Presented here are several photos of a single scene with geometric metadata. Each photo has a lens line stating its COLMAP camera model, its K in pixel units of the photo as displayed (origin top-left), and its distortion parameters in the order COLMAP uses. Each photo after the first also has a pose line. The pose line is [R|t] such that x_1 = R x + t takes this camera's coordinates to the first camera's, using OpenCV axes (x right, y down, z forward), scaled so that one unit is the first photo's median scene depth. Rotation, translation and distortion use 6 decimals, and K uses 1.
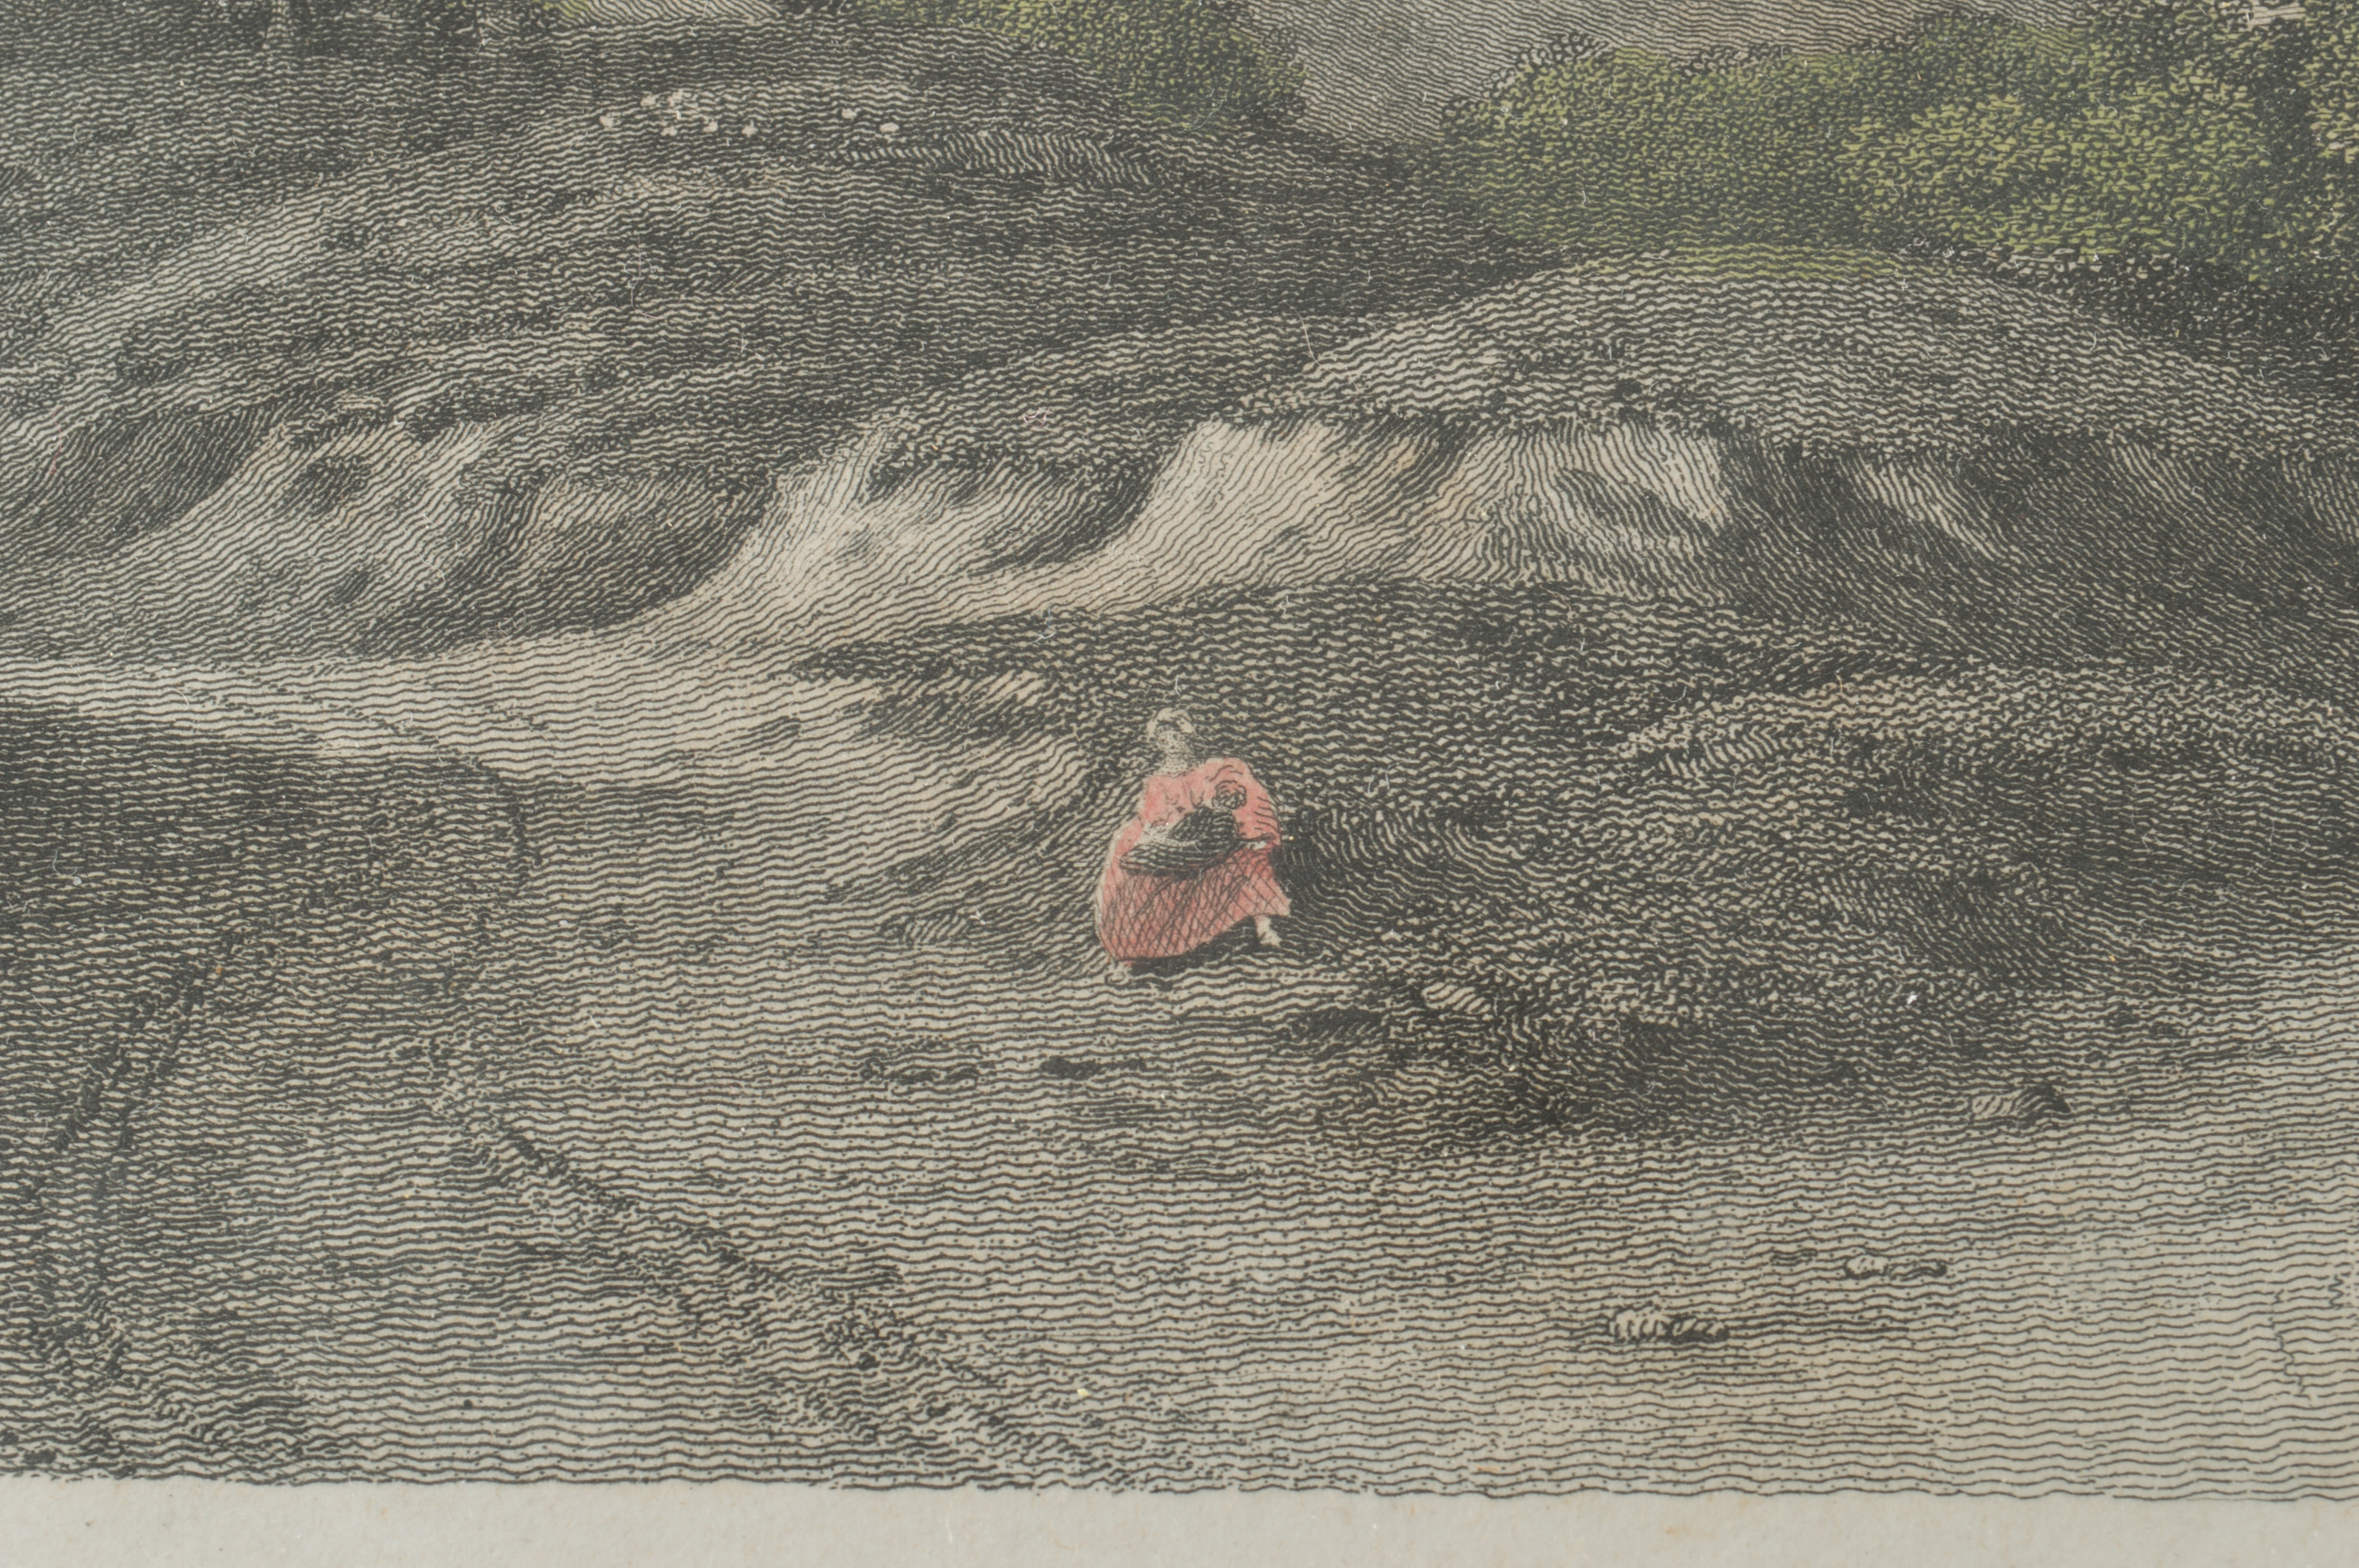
lens RADIAL K [[5368.7, 0, 1198.4], [0, 5368.7, 765.4], [0, 0, 1]] dist [0.032295, 0.000000]
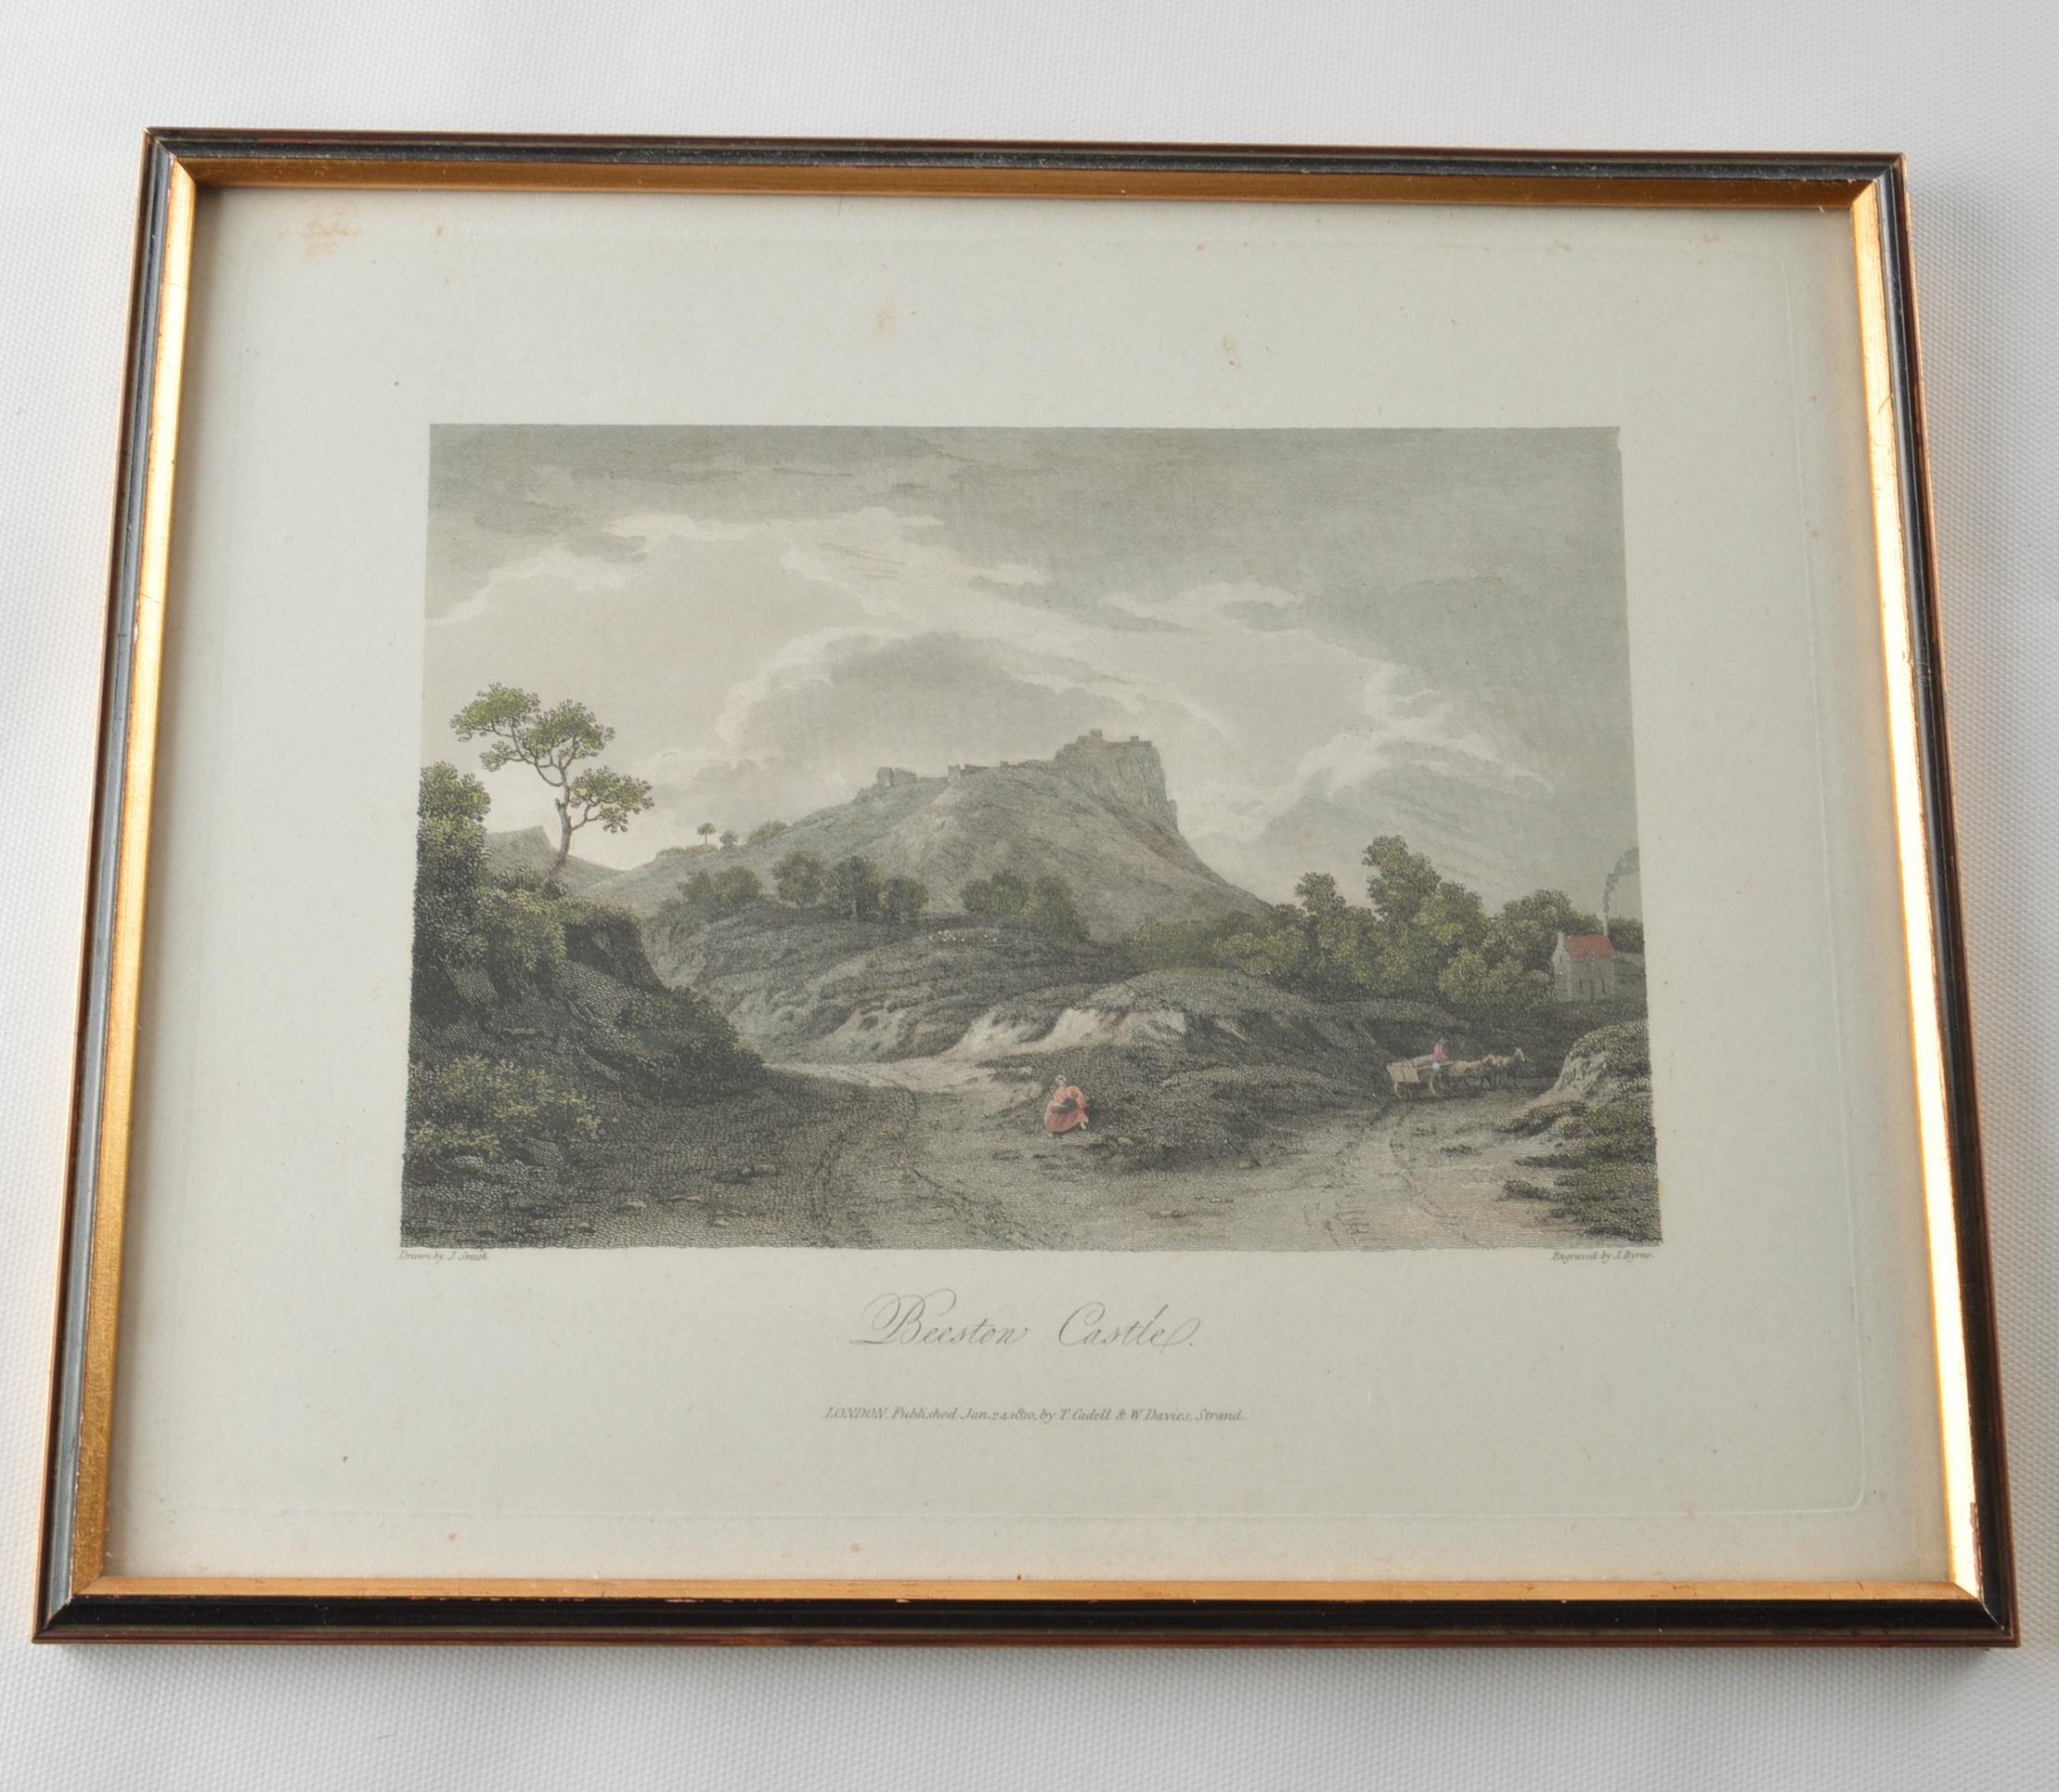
lens RADIAL K [[2991.5, 0, 1012.3], [0, 2991.5, 890.1], [0, 0, 1]] dist [-0.053753, 0.000000]
pose [[0.999579, 0.000057, 0.029008, -0.117702], [-0.000391, 0.999934, 0.011484, -0.192848], [-0.029006, -0.011490, 0.999513, -1.478770]]
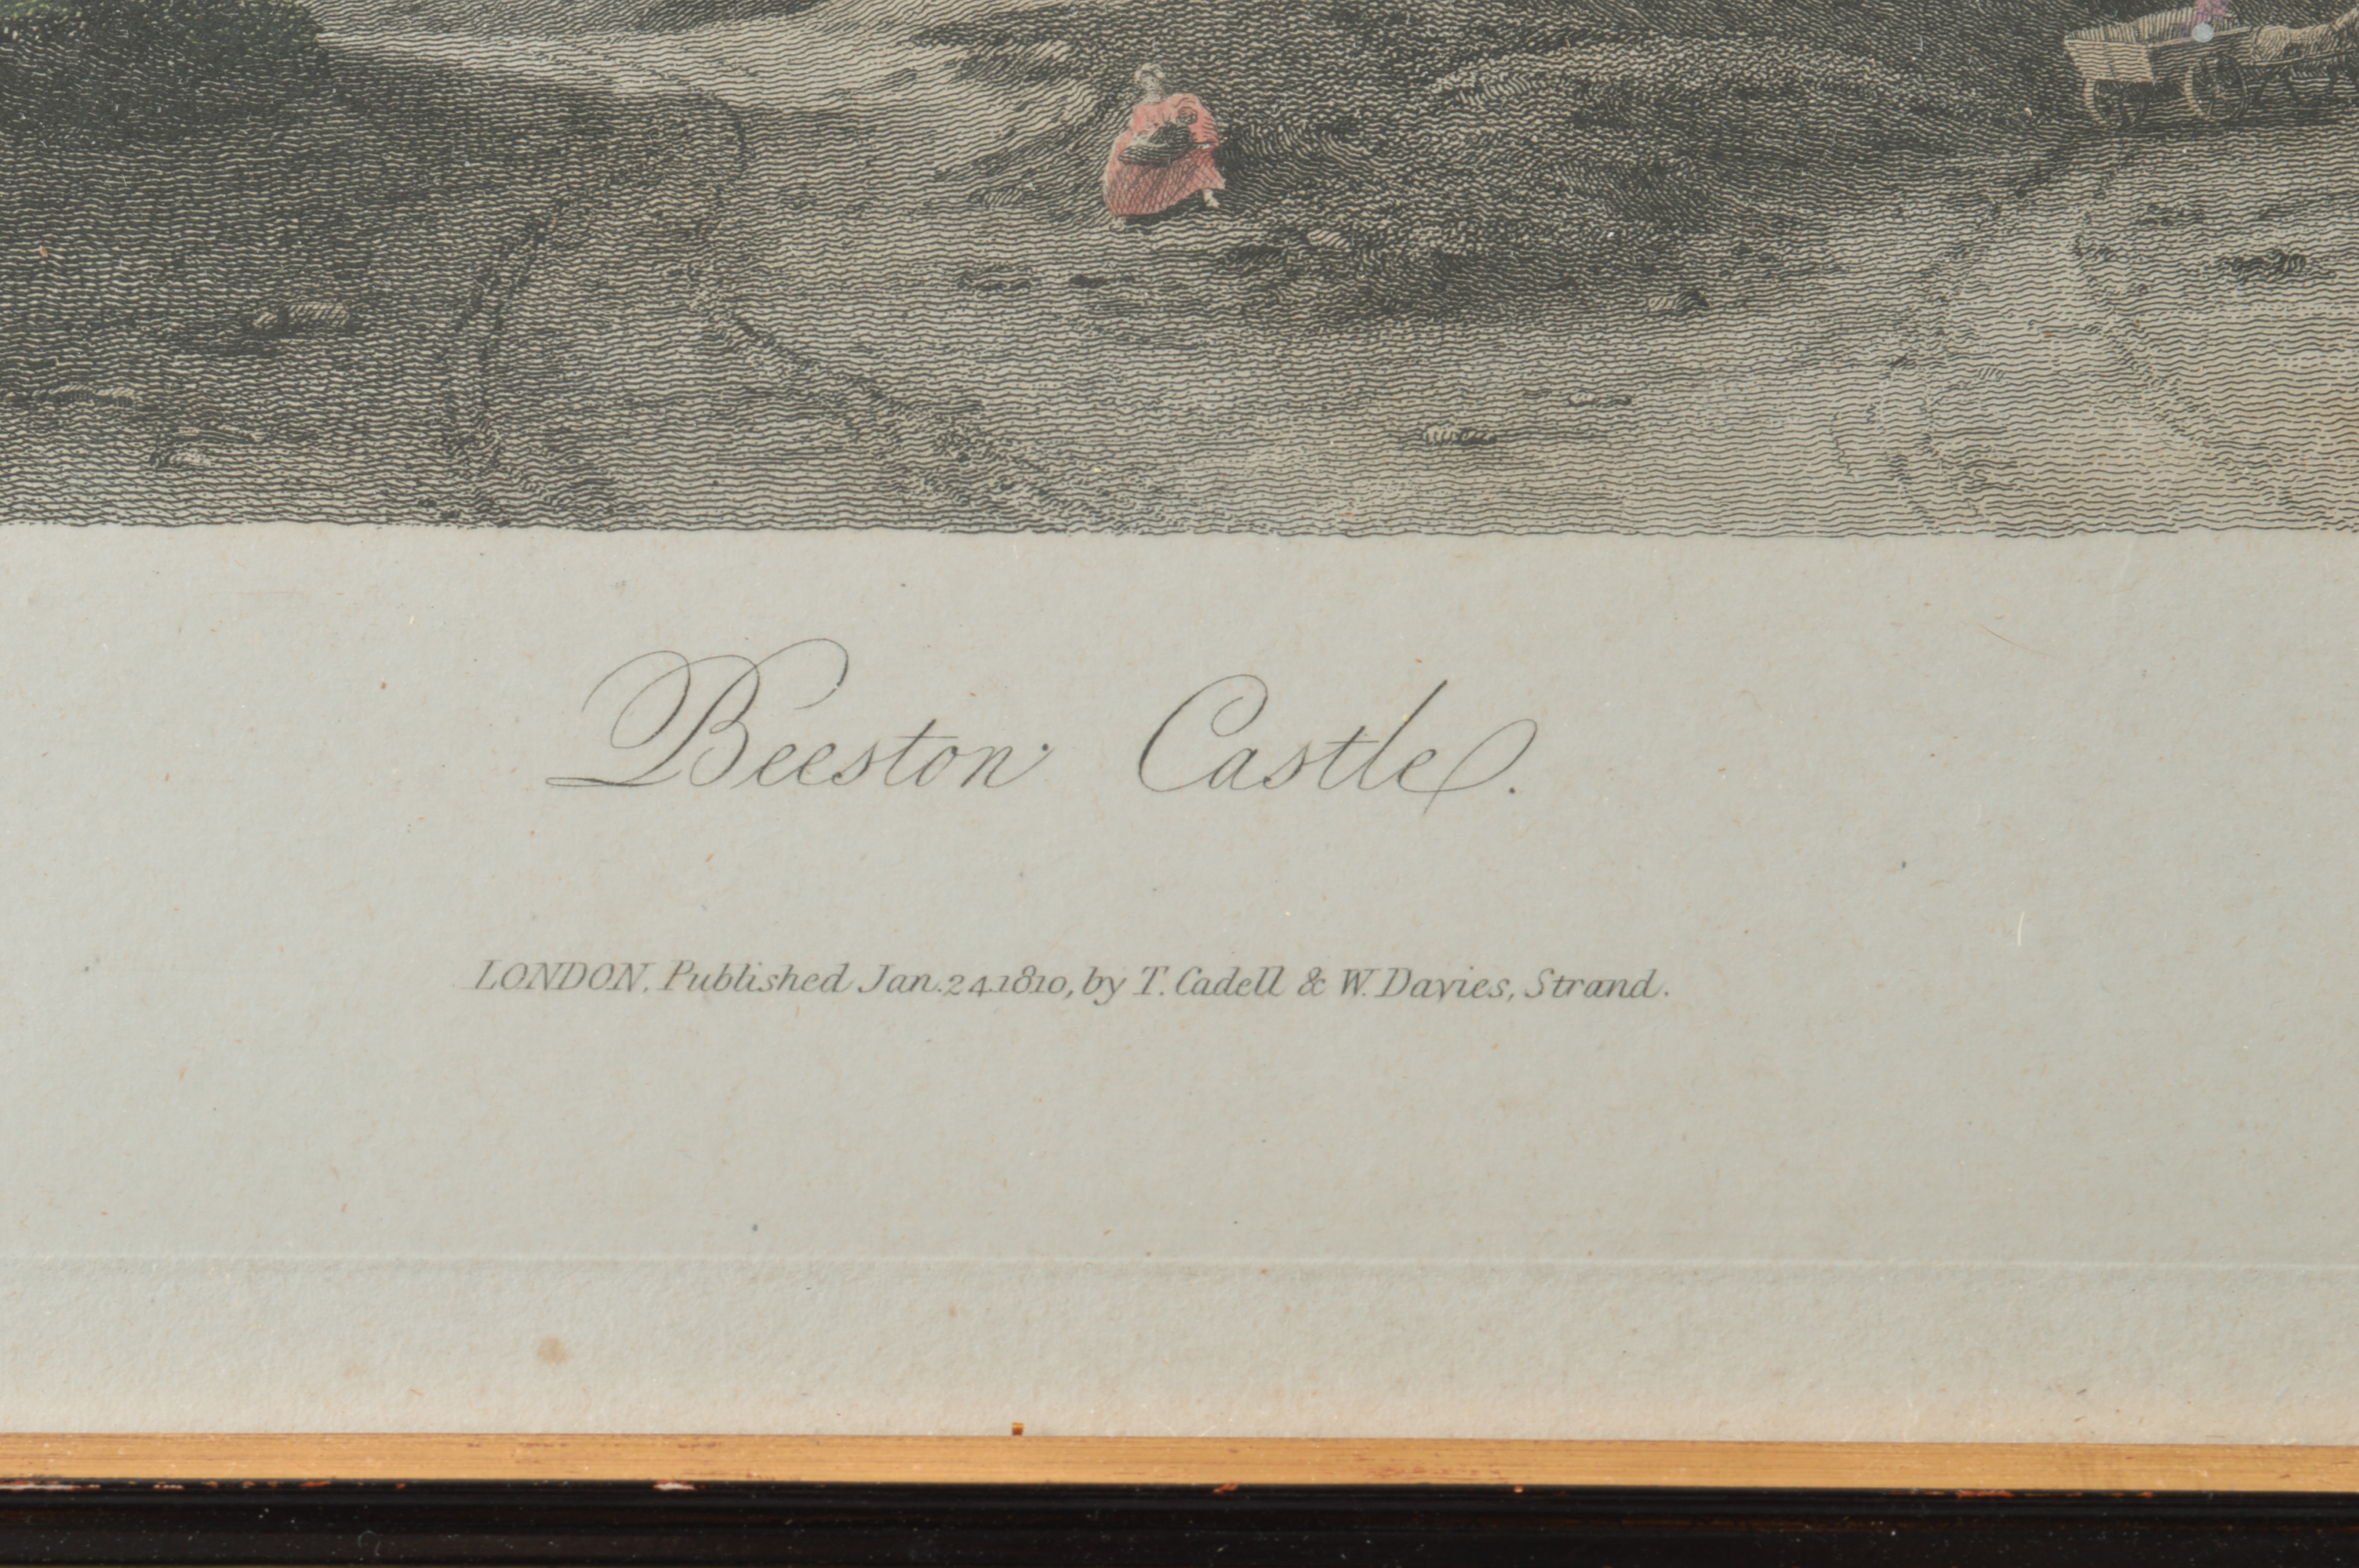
lens RADIAL K [[5368.7, 0, 1176.4], [0, 5368.7, 795.8], [0, 0, 1]] dist [0.032295, 0.000000]
pose [[0.999892, 0.000033, 0.014681, -0.020710], [-0.000182, 0.999949, 0.010143, 0.191205], [-0.014680, -0.010144, 0.999841, -0.598013]]
